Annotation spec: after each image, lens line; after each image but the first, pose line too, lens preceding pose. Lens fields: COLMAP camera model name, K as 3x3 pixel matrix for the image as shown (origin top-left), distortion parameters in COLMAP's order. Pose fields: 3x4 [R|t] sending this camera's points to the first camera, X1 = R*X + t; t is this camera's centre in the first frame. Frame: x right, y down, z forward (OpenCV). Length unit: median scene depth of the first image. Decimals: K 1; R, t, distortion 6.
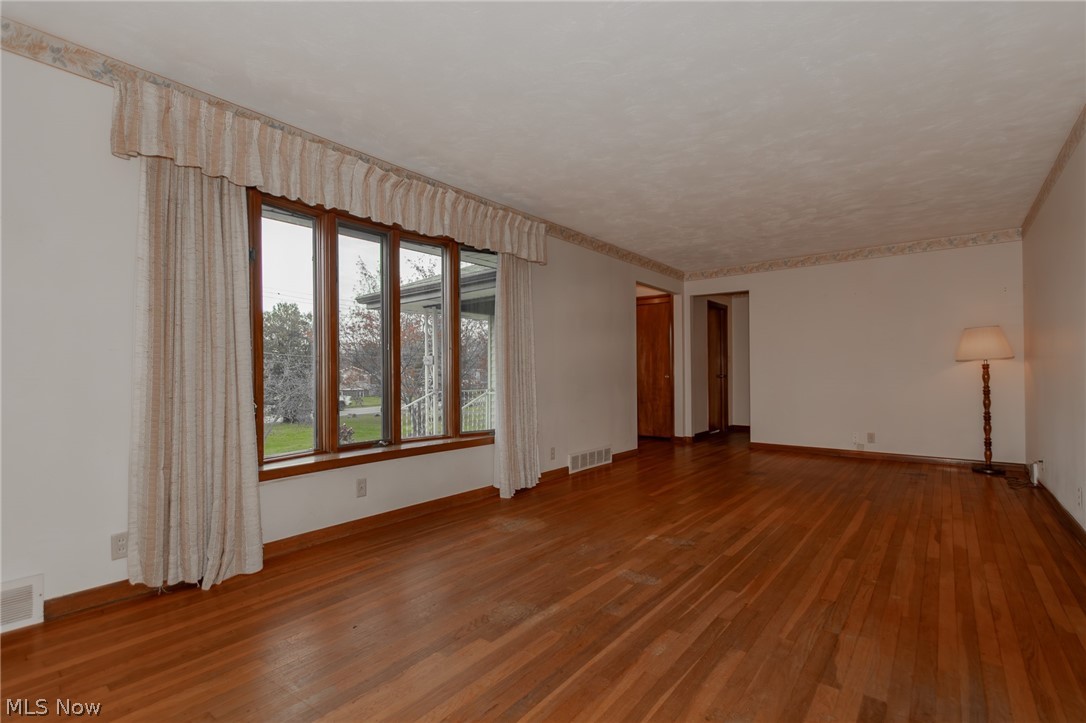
lens RADIAL K [[502.3, 0, 542.7], [0, 502.3, 369.6], [0, 0, 1]] dist [0.011900, -0.008305]
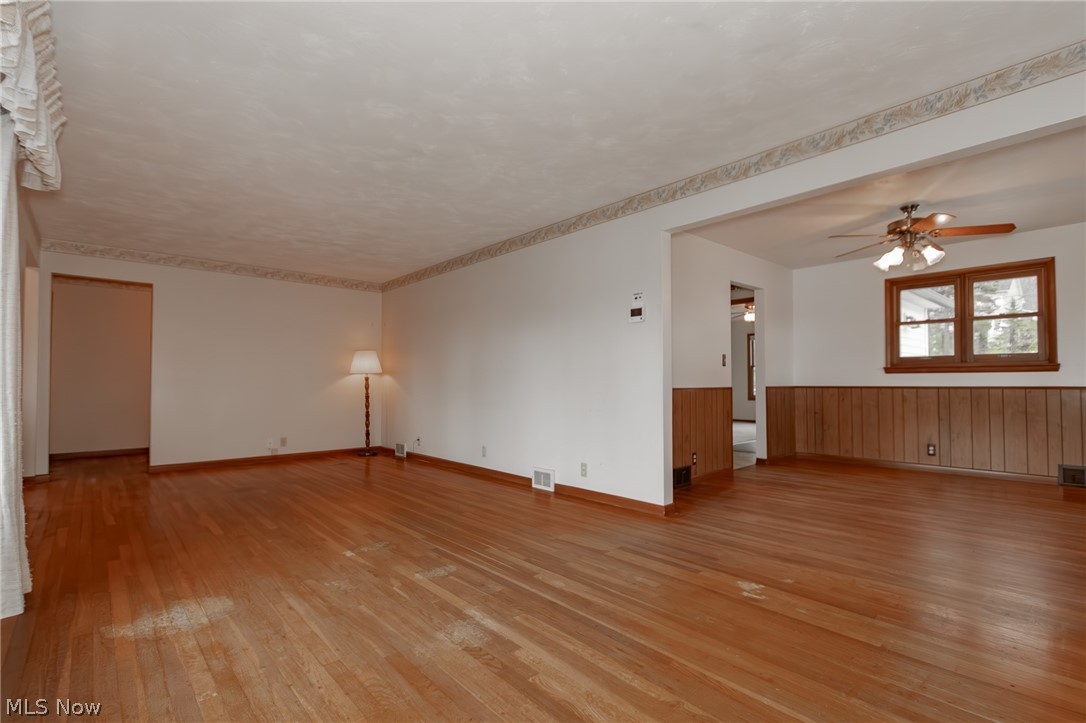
lens RADIAL K [[502.3, 0, 542.7], [0, 502.3, 369.6], [0, 0, 1]] dist [0.011900, -0.008305]
pose [[0.166705, 0.032425, 0.985474, -0.722309], [-0.007785, 0.999471, -0.031569, 0.015763], [-0.985976, -0.002409, 0.166869, 0.524432]]
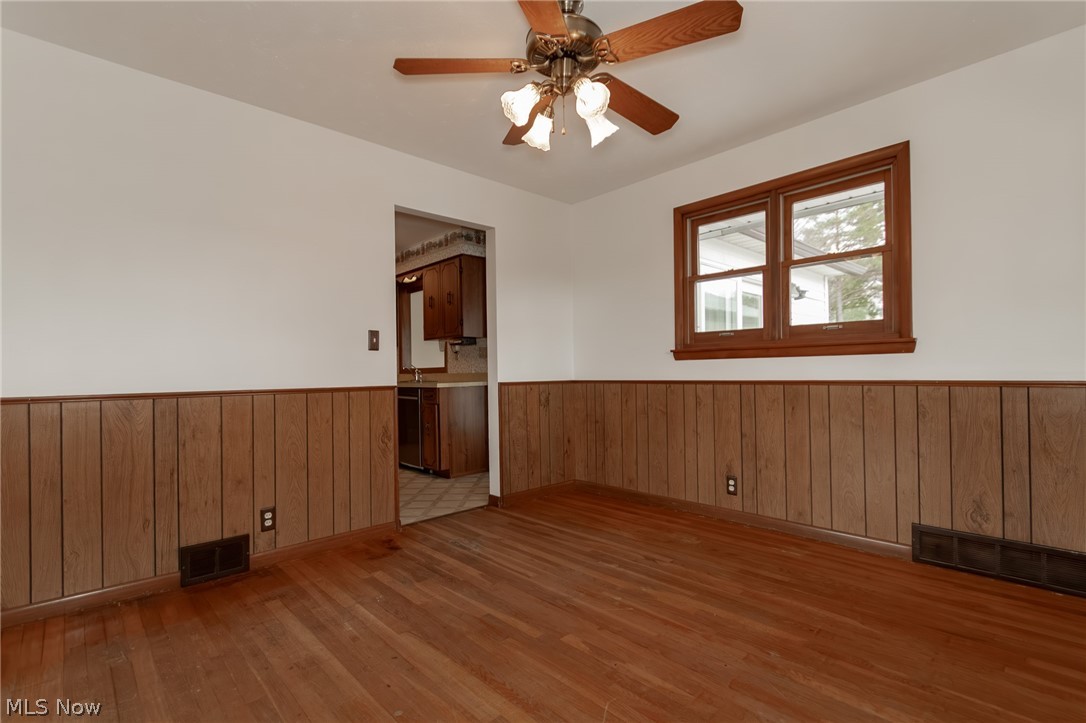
lens RADIAL K [[502.3, 0, 542.7], [0, 502.3, 369.6], [0, 0, 1]] dist [0.011900, -0.008305]
pose [[0.143394, 0.008883, 0.989626, 0.221041], [0.003134, 0.999951, -0.009430, -0.007889], [-0.989661, 0.004454, 0.143359, -0.358042]]
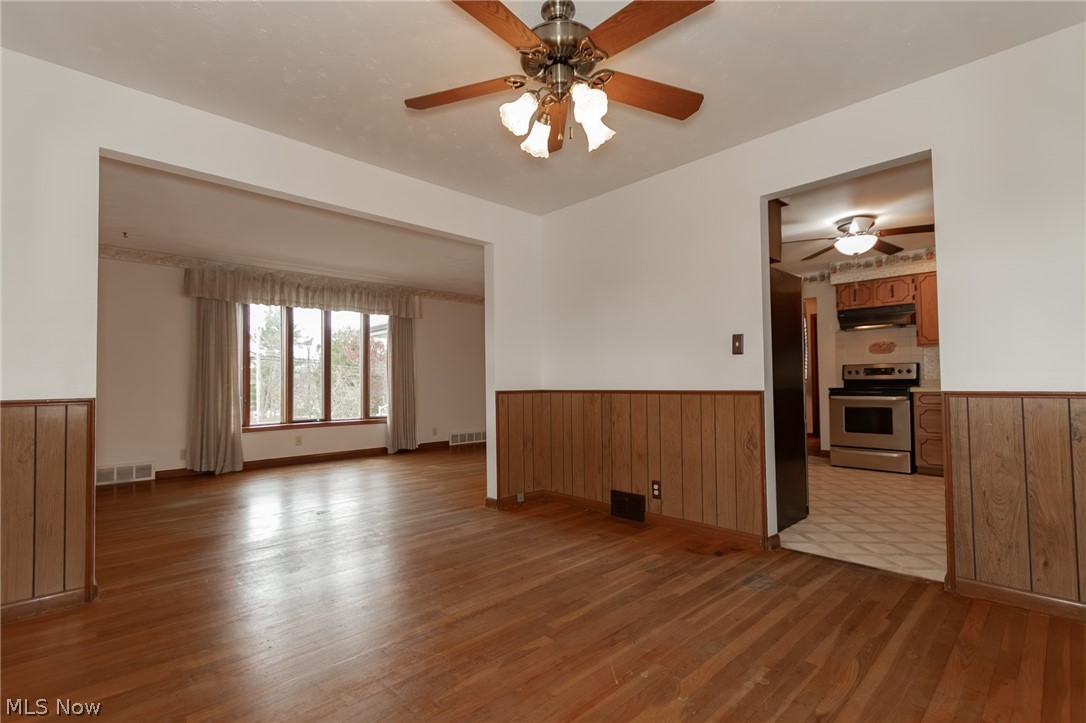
lens RADIAL K [[502.3, 0, 542.7], [0, 502.3, 369.6], [0, 0, 1]] dist [0.011900, -0.008305]
pose [[0.991433, -0.005550, -0.130500, 0.980933], [0.003338, 0.999847, -0.017163, -0.011111], [0.130575, 0.016581, 0.991300, -0.977808]]
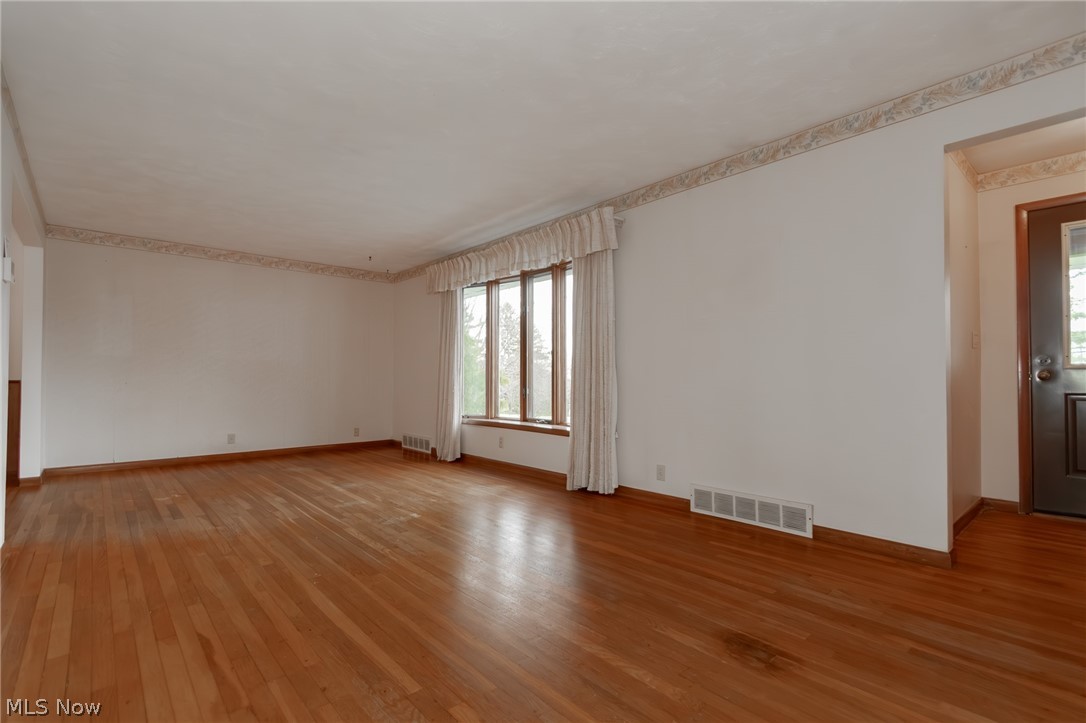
lens RADIAL K [[502.3, 0, 542.7], [0, 502.3, 369.6], [0, 0, 1]] dist [0.011900, -0.008305]
pose [[-0.169614, -0.012305, -0.985434, 1.400935], [0.010137, 0.999847, -0.014230, 0.024290], [0.985458, -0.012403, -0.169464, 1.605212]]
